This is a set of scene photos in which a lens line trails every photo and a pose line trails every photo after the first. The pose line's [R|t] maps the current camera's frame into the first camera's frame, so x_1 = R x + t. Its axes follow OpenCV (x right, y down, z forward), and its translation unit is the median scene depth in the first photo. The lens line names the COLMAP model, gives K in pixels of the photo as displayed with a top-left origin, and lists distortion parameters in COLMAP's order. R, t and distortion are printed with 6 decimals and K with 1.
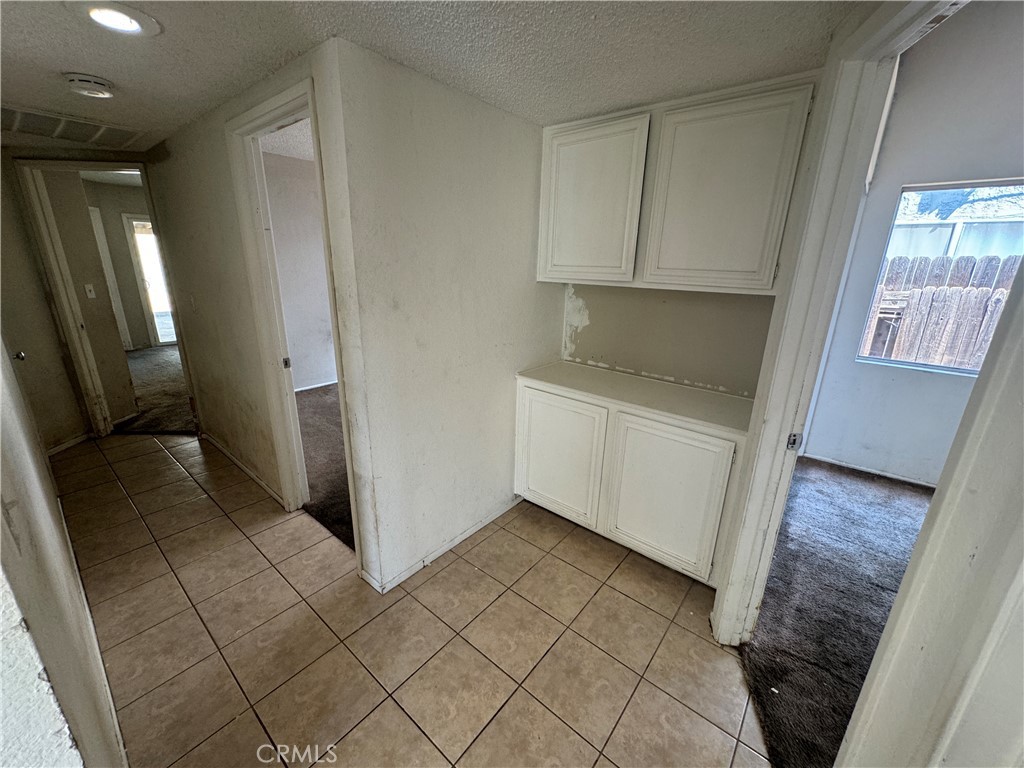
lens RADIAL K [[409.9, 0, 511.2], [0, 409.9, 382.5], [0, 0, 1]] dist [-0.003306, 0.000931]
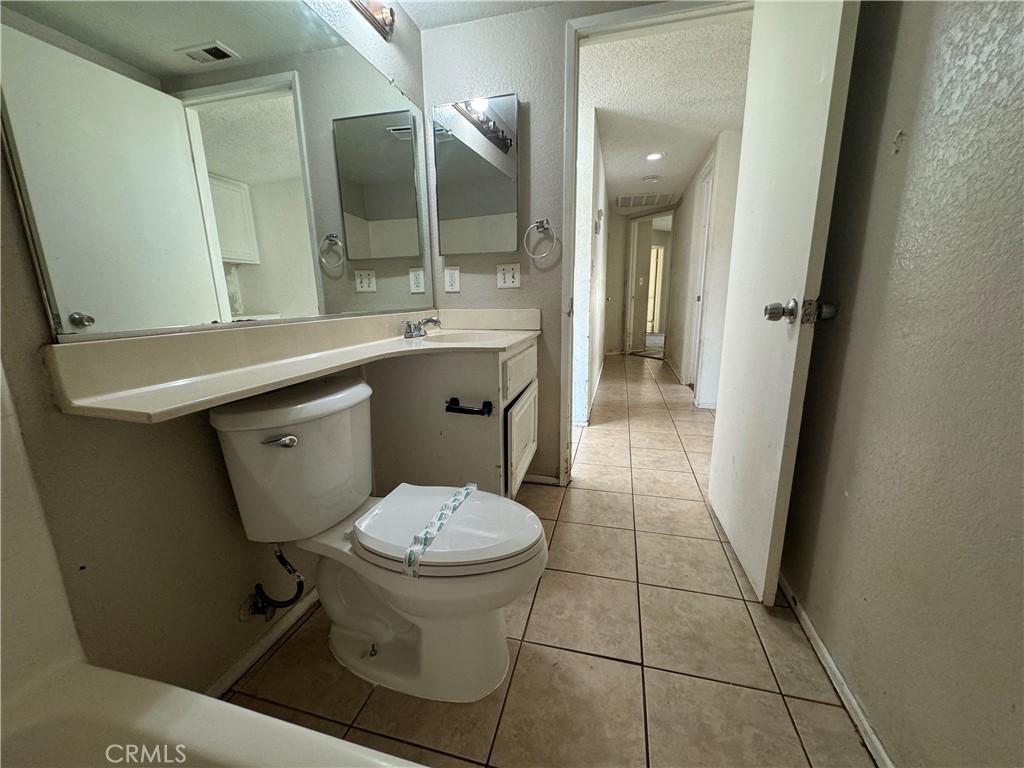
lens RADIAL K [[409.9, 0, 510.8], [0, 409.9, 385.0], [0, 0, 1]] dist [-0.003306, 0.000931]
pose [[0.418968, 0.165538, -0.892784, 0.892629], [-0.238412, 0.968798, 0.067750, 0.448727], [0.876143, 0.184465, 0.445362, -0.543467]]
